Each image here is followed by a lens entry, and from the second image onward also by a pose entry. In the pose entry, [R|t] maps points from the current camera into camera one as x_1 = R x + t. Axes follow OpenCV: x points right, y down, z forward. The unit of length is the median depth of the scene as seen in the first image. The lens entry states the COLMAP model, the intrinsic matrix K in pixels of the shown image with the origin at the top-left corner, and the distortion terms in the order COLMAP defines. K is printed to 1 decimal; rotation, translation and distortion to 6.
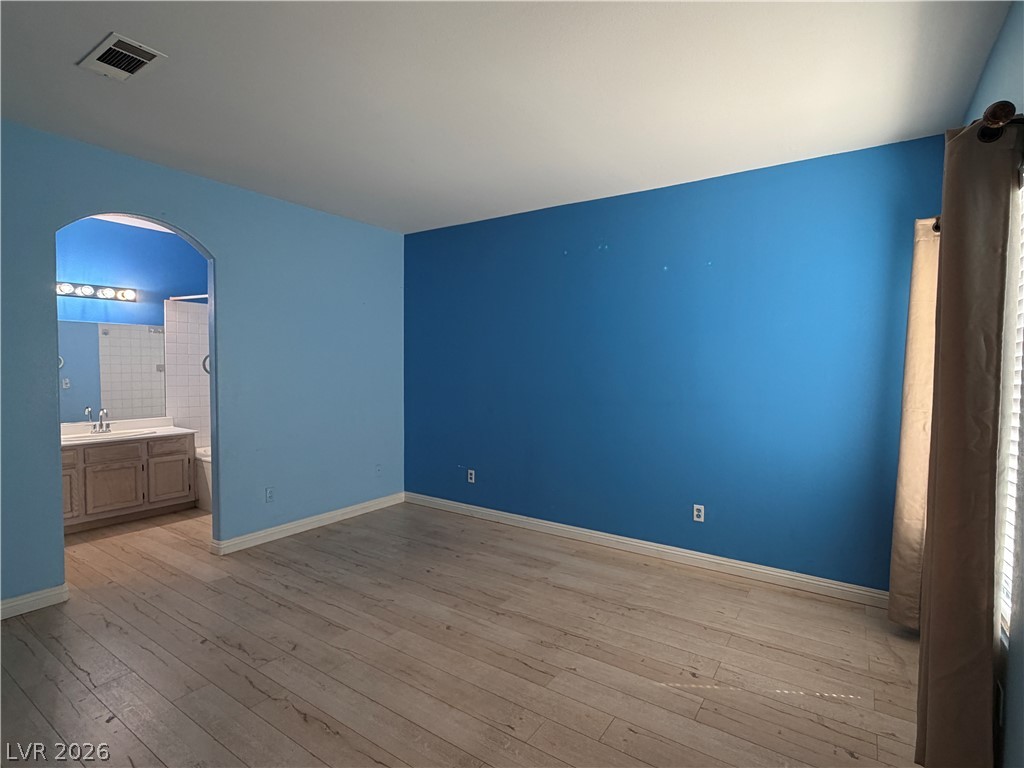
lens RADIAL K [[519.2, 0, 512.0], [0, 519.2, 384.0], [0, 0, 1]] dist [0.000506, -0.000421]
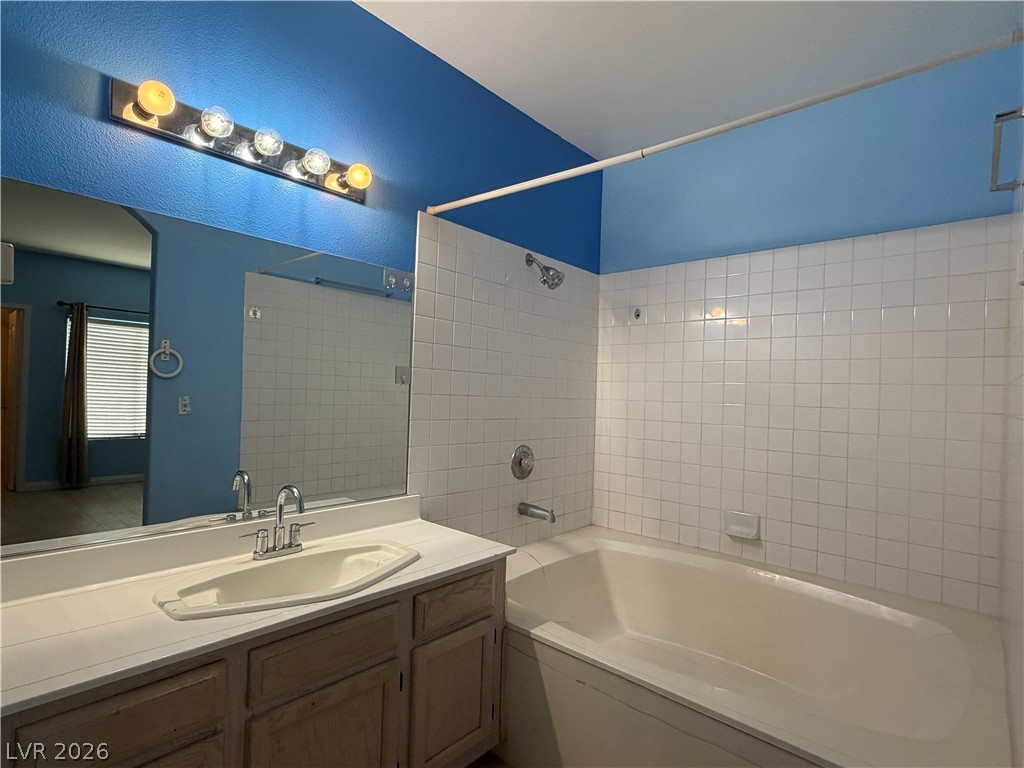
lens RADIAL K [[519.2, 0, 512.0], [0, 519.2, 384.0], [0, 0, 1]] dist [0.000506, -0.000421]
pose [[0.991123, 0.020611, -0.131340, -0.598277], [-0.027827, 0.998188, -0.053347, -0.004693], [0.130003, 0.056529, 0.989901, 0.676652]]
